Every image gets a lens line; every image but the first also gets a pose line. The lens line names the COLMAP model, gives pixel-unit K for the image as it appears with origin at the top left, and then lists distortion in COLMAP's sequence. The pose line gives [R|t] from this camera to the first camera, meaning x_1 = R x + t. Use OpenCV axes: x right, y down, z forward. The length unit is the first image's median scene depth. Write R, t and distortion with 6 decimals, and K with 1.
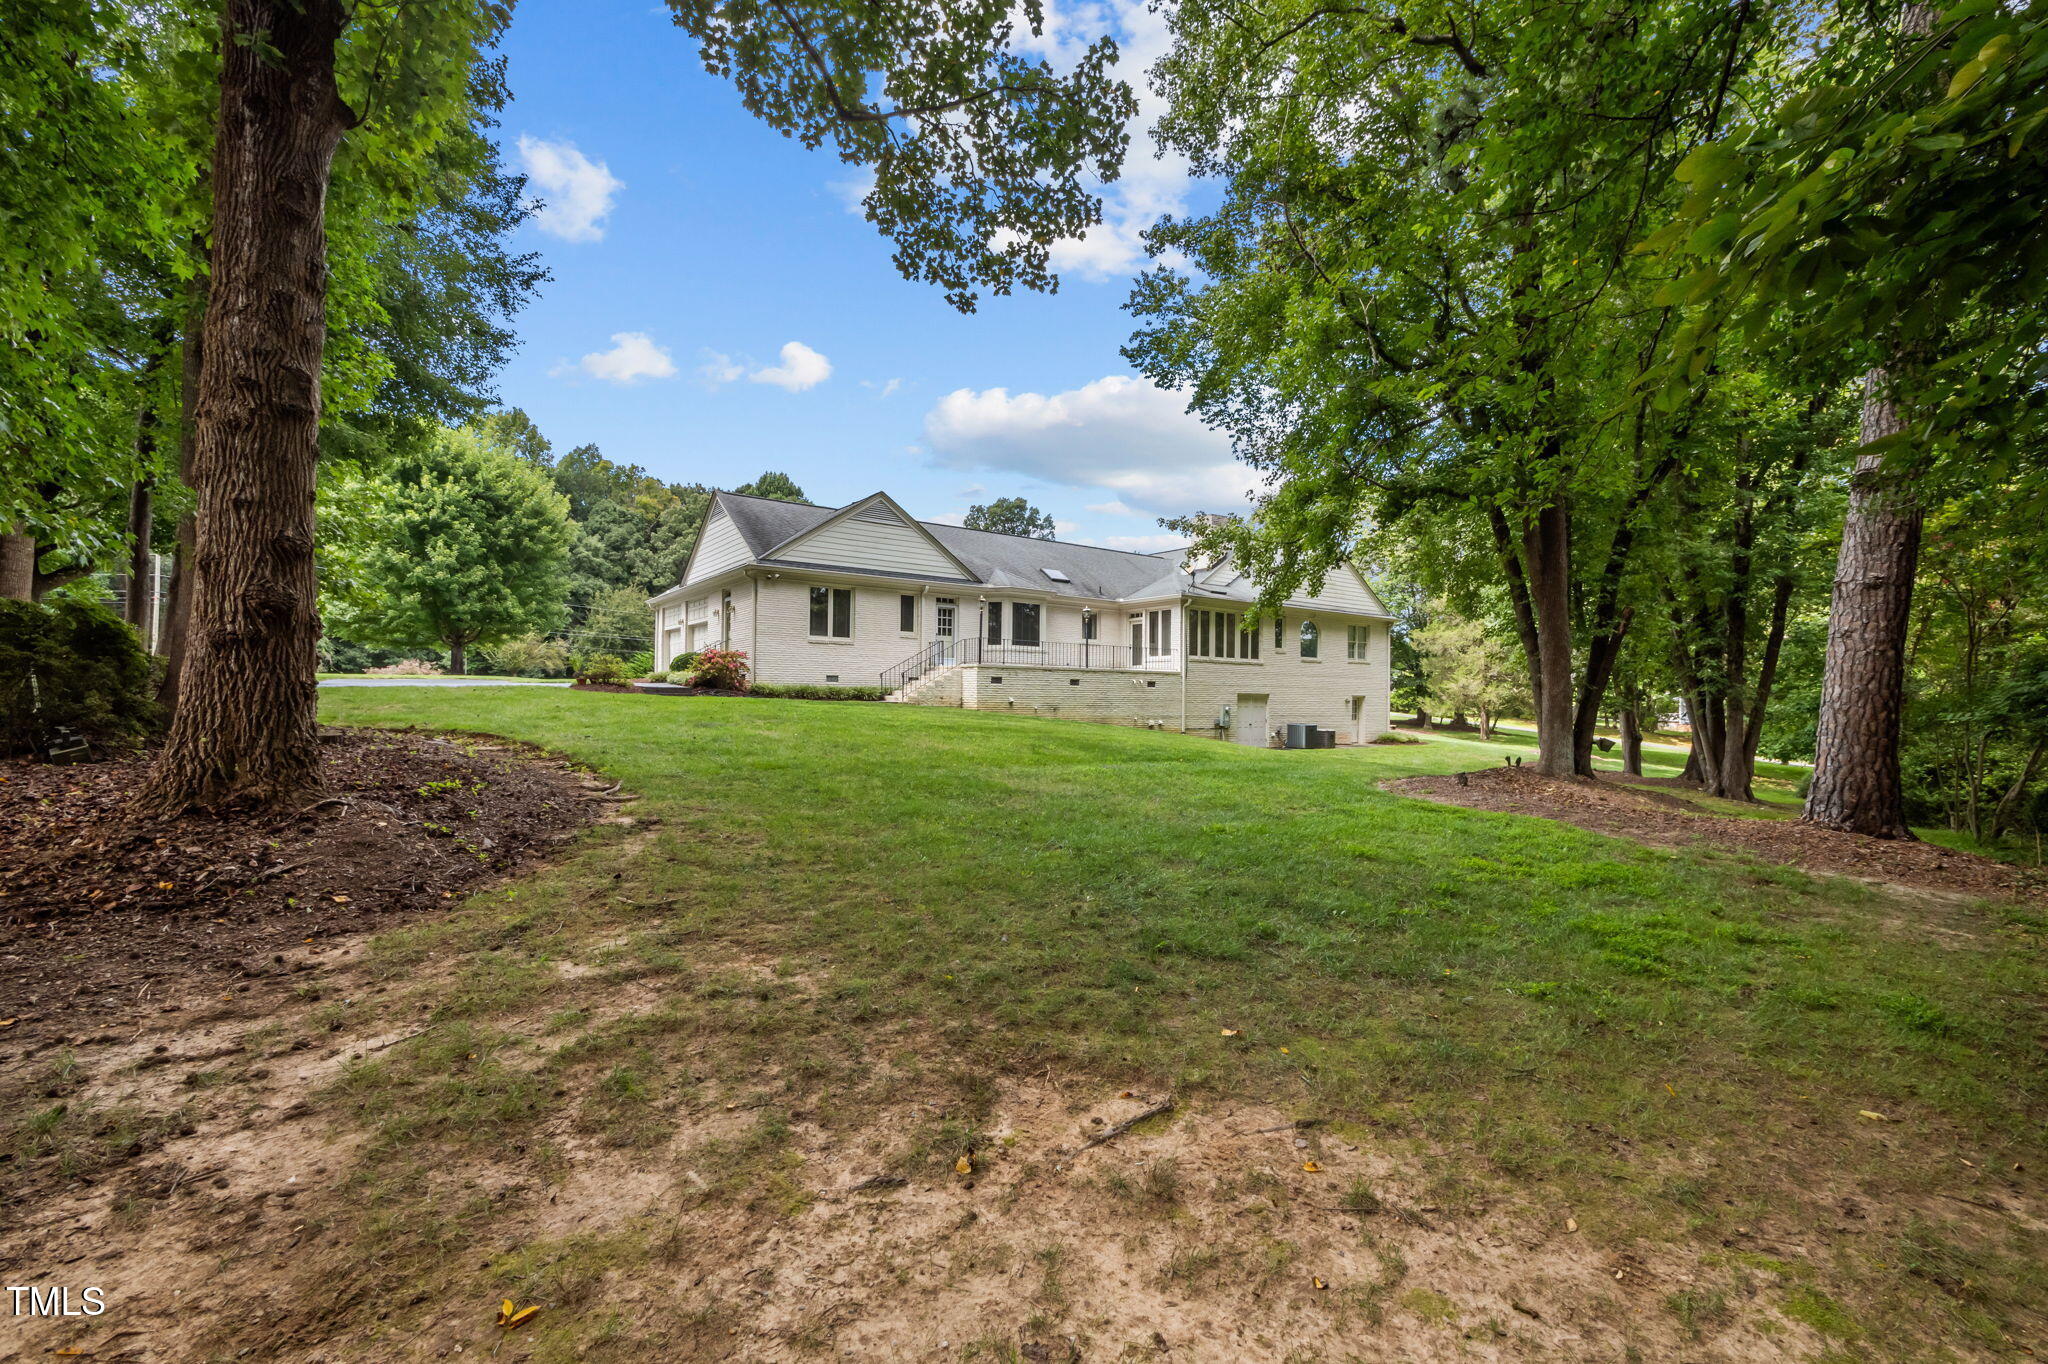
lens RADIAL K [[859.5, 0, 1010.1], [0, 859.5, 686.2], [0, 0, 1]] dist [-0.003414, -0.000245]
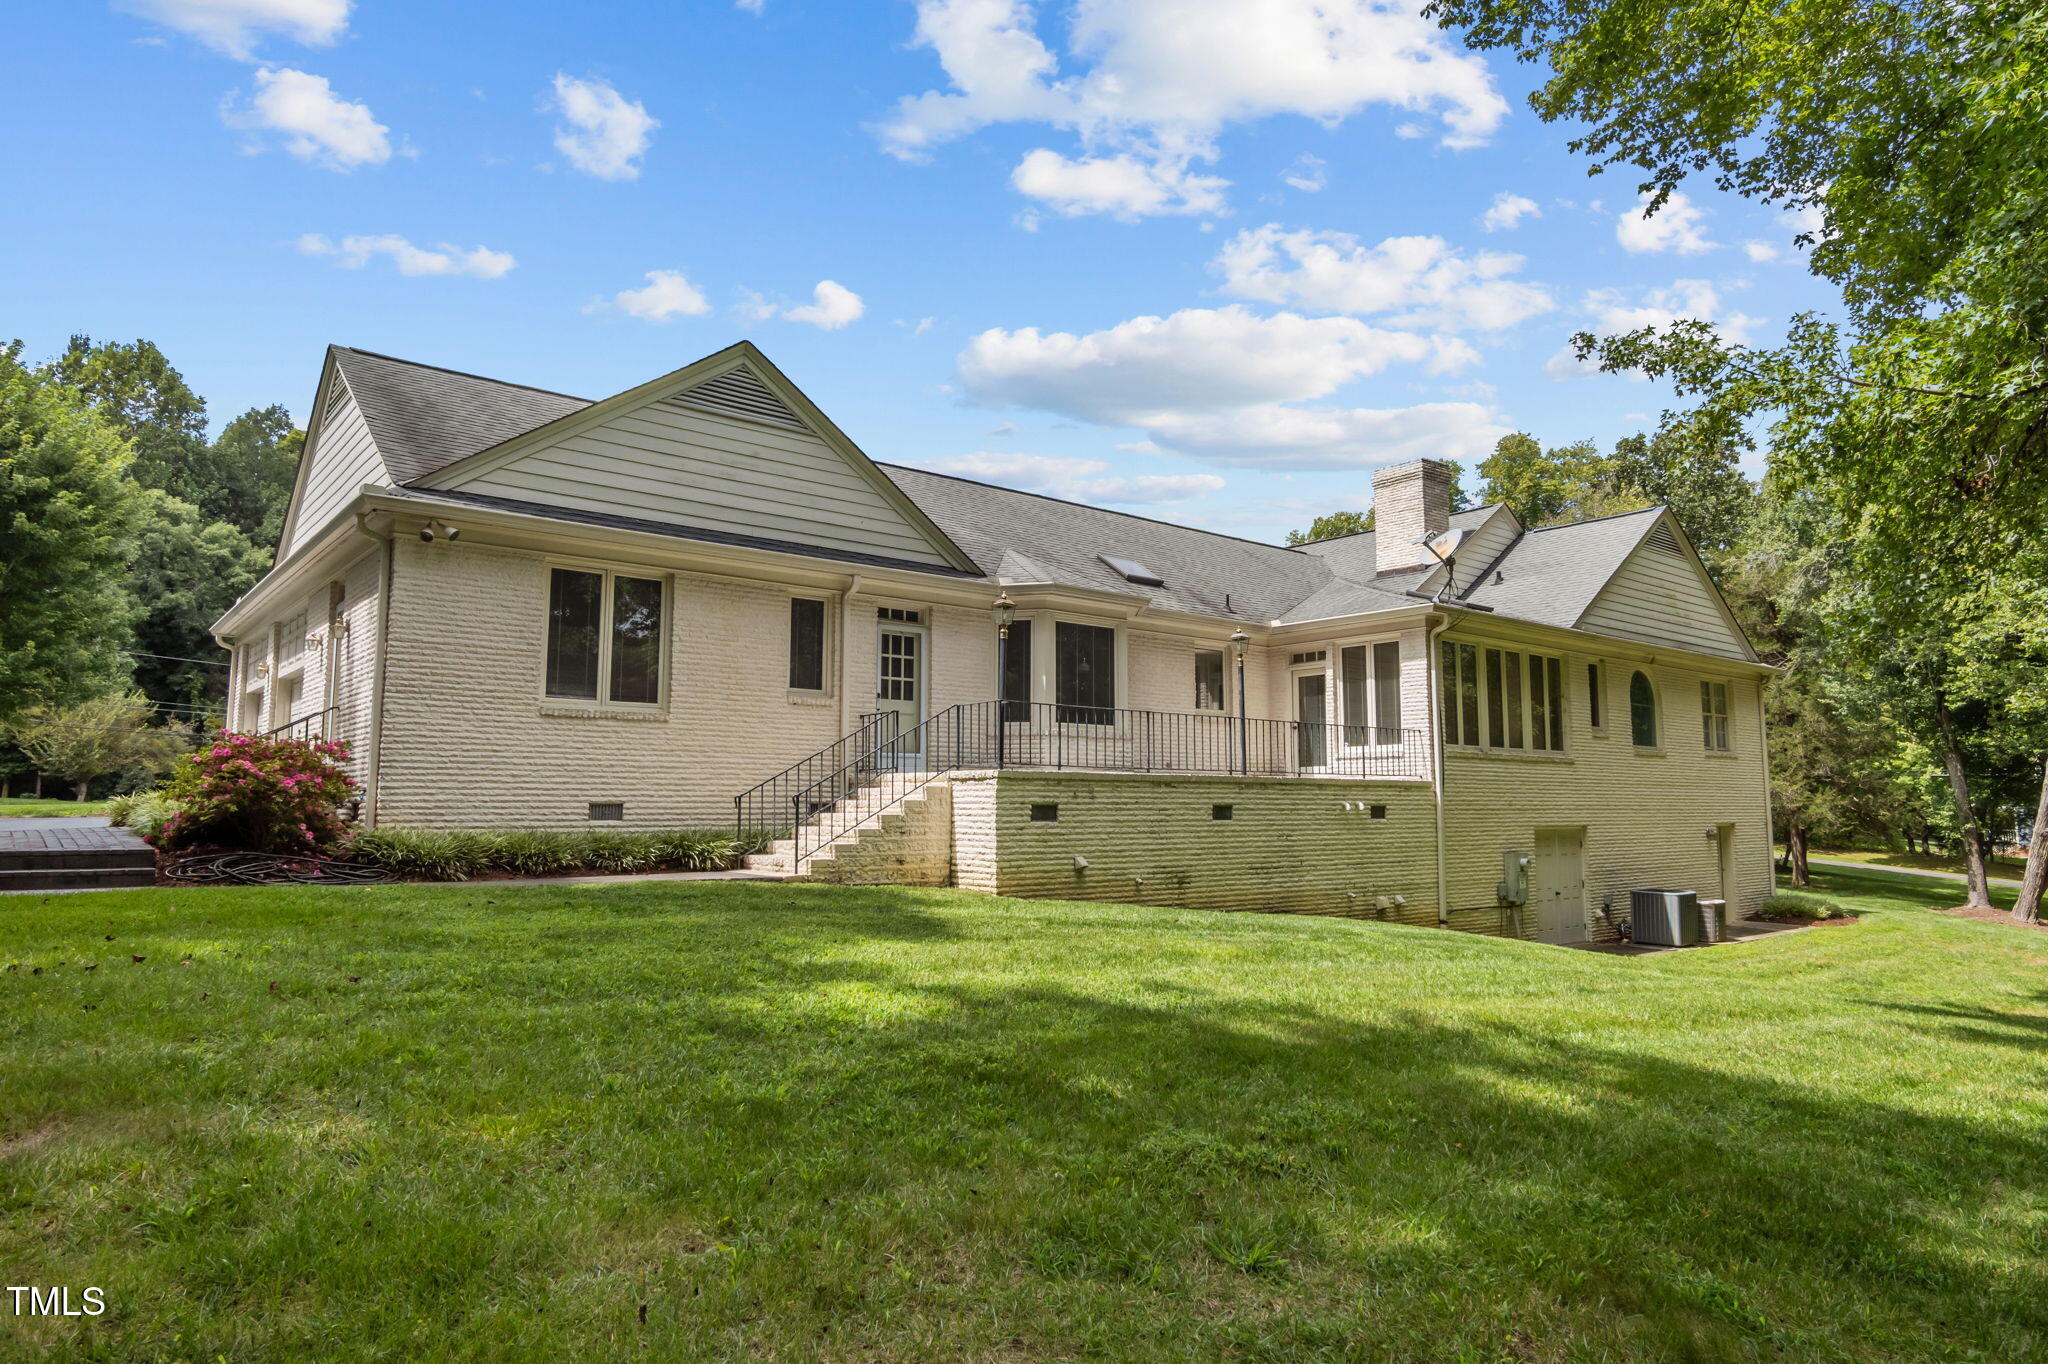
lens RADIAL K [[1261.0, 0, 1036.4], [0, 1261.0, 682.3], [0, 0, 1]] dist [-0.016084, 0.002908]
pose [[0.997274, -0.002516, 0.073746, -0.053067], [0.008796, 0.996346, -0.084958, -0.014967], [-0.073262, 0.085375, 0.993652, 0.384936]]
